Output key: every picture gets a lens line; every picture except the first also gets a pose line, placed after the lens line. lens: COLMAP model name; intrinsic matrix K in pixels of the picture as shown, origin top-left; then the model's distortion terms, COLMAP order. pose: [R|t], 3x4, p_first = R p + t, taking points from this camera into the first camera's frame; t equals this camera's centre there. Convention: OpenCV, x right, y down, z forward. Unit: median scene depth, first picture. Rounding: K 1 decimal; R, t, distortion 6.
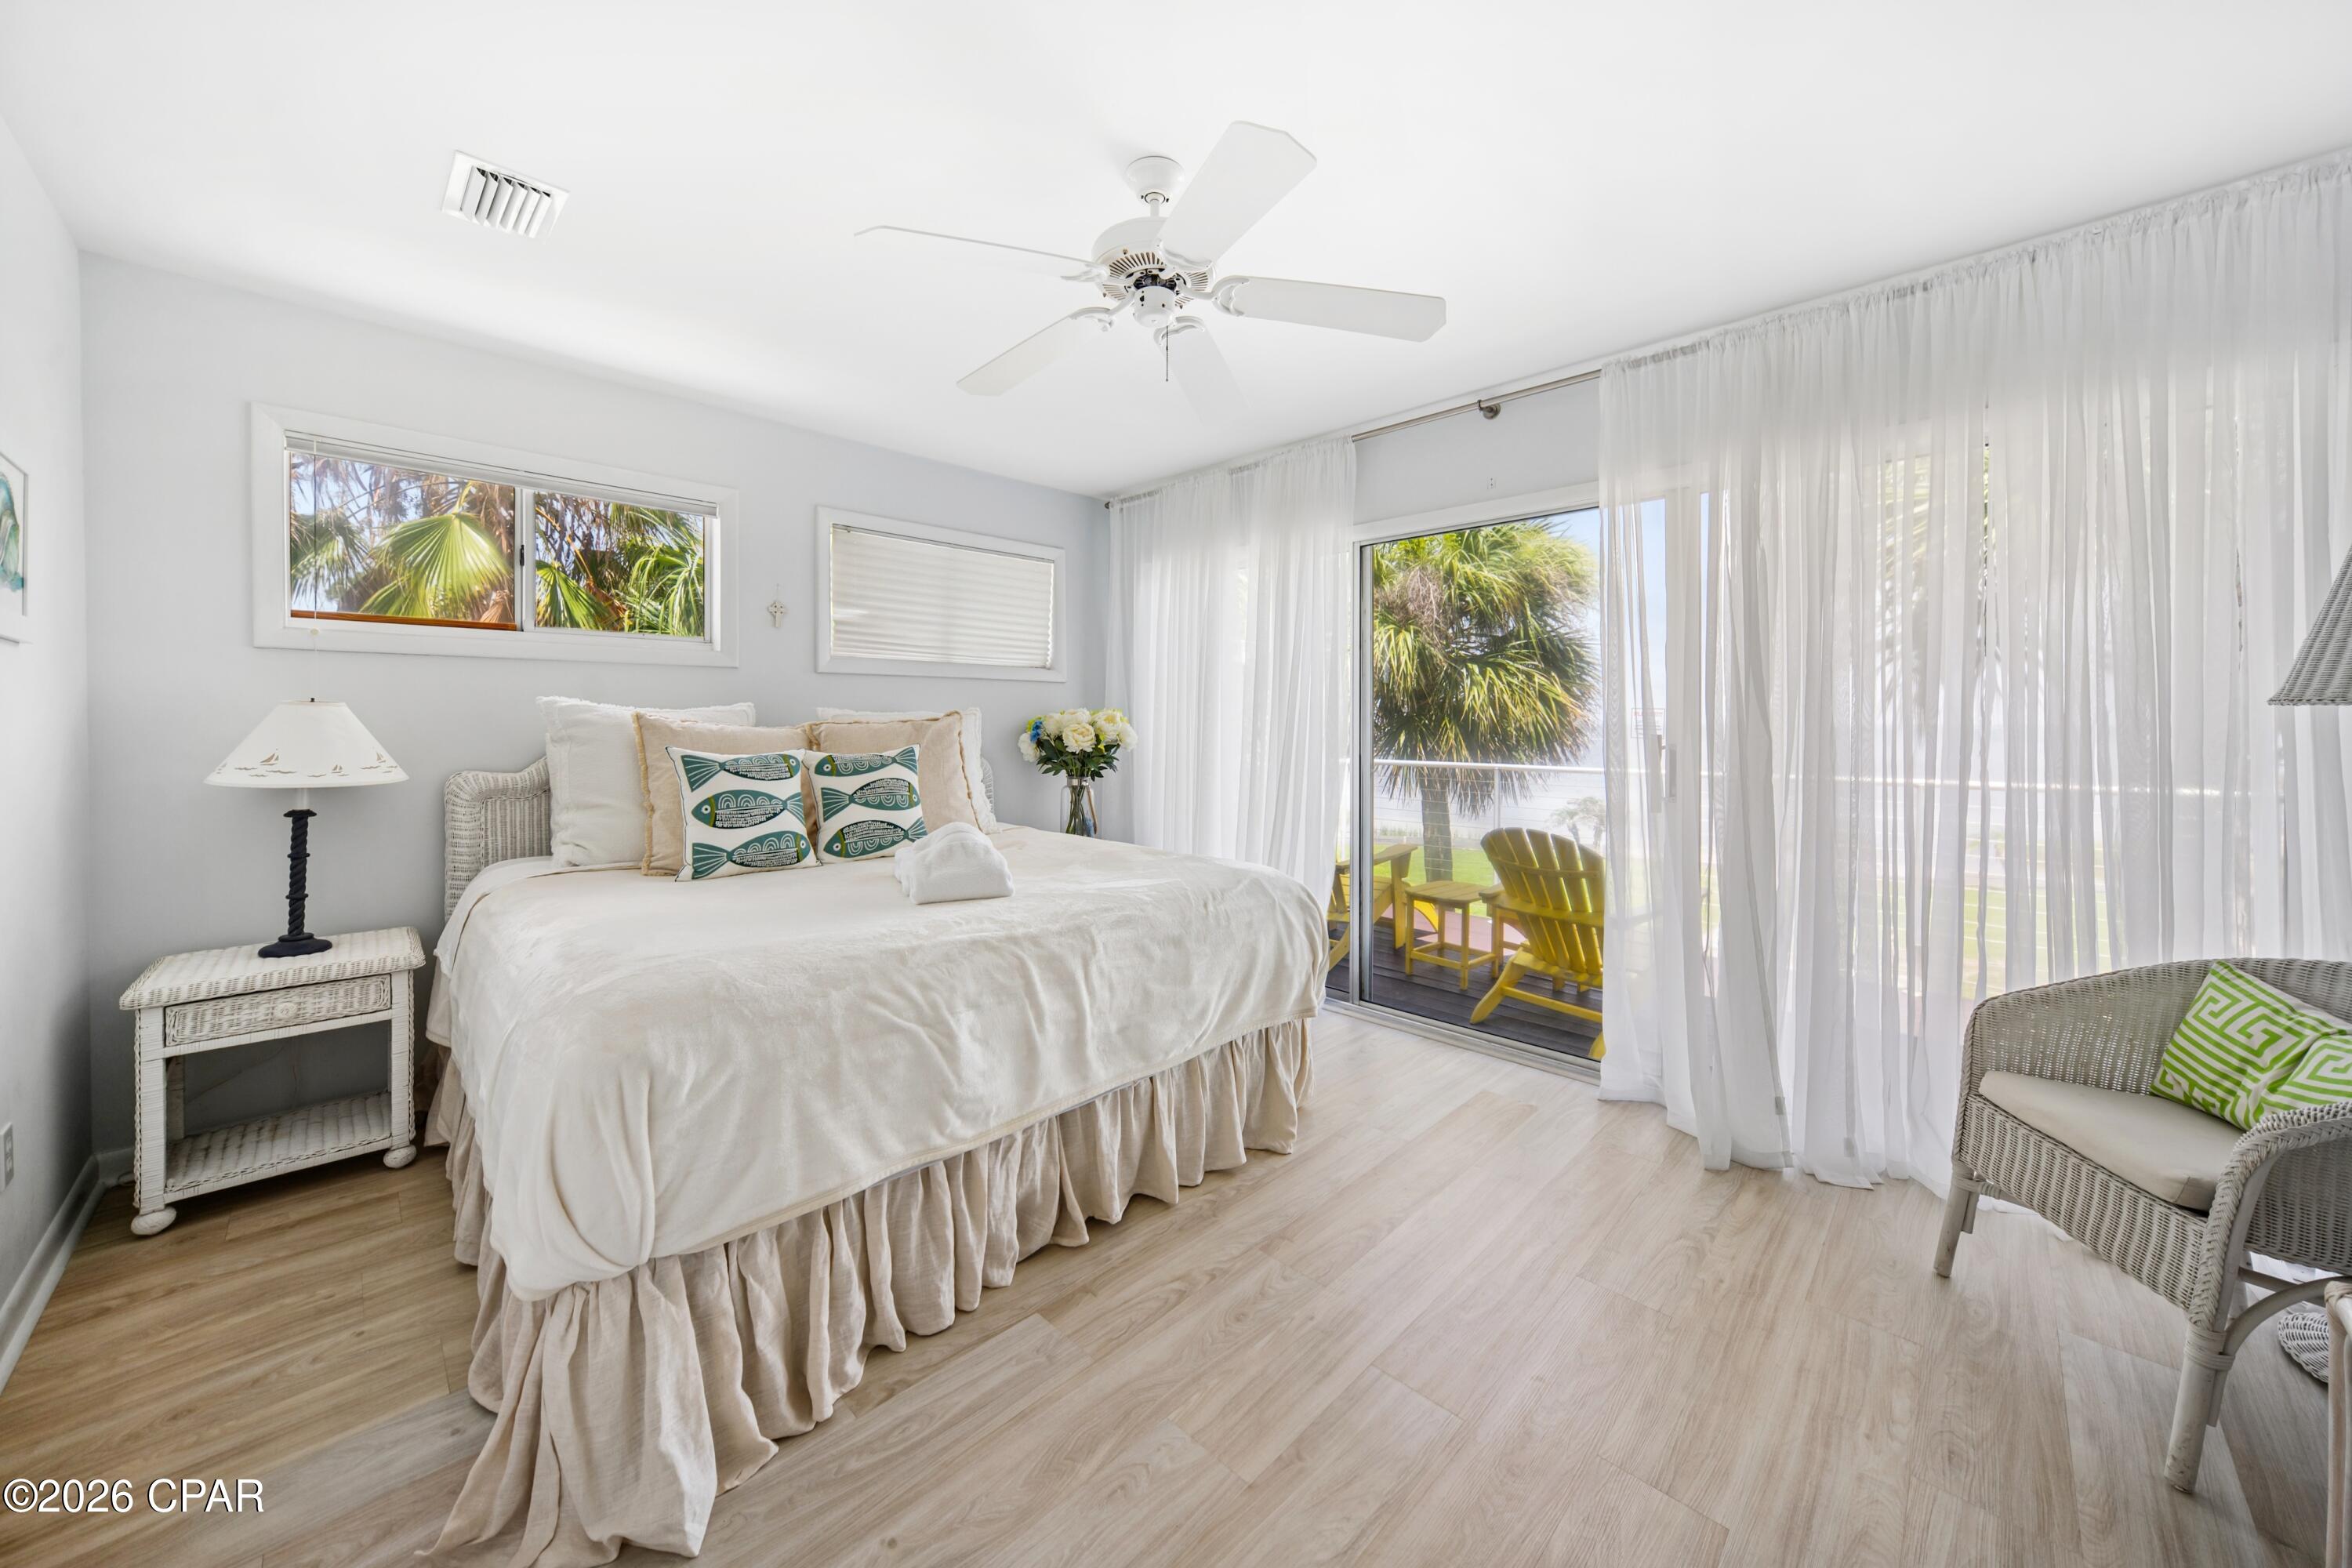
lens RADIAL K [[839.0, 0, 1162.6], [0, 839.0, 745.9], [0, 0, 1]] dist [-0.028167, 0.007921]
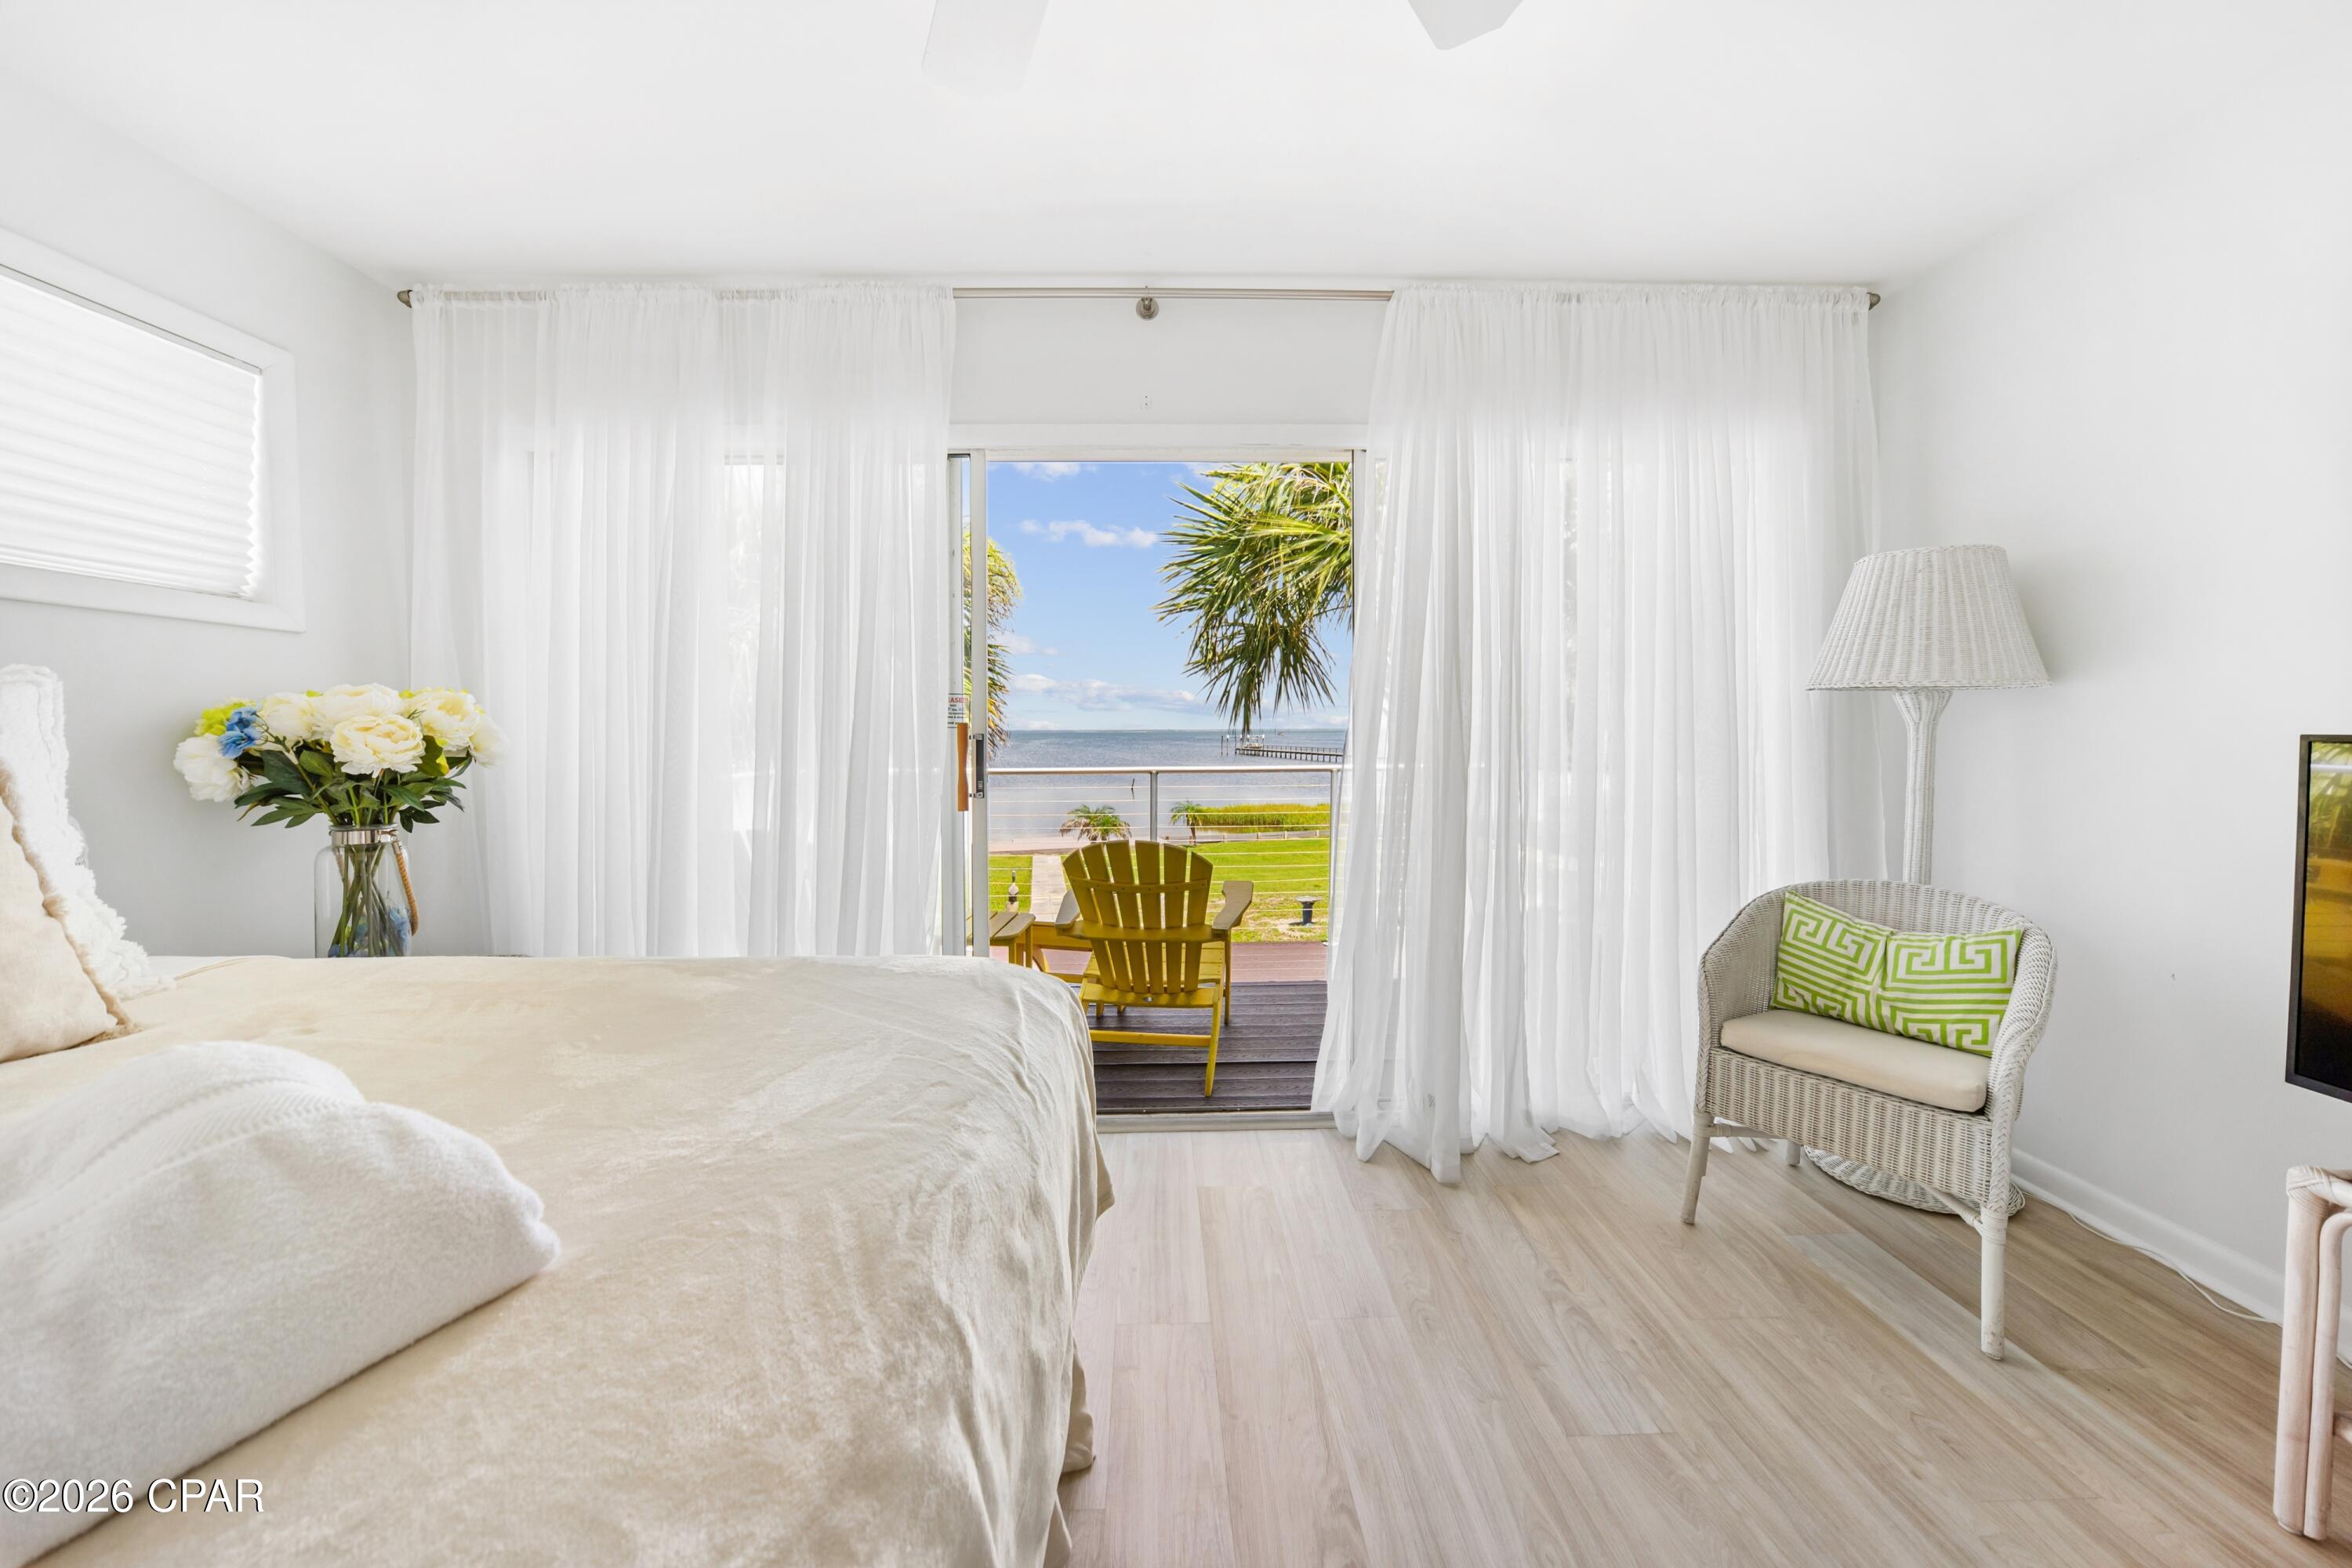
lens RADIAL K [[839.0, 0, 1162.6], [0, 839.0, 745.9], [0, 0, 1]] dist [-0.028167, 0.007921]
pose [[0.691273, -0.024137, 0.722190, -0.145738], [0.028952, 0.999565, 0.005695, 0.001707], [-0.722013, 0.016972, 0.691671, 0.395545]]
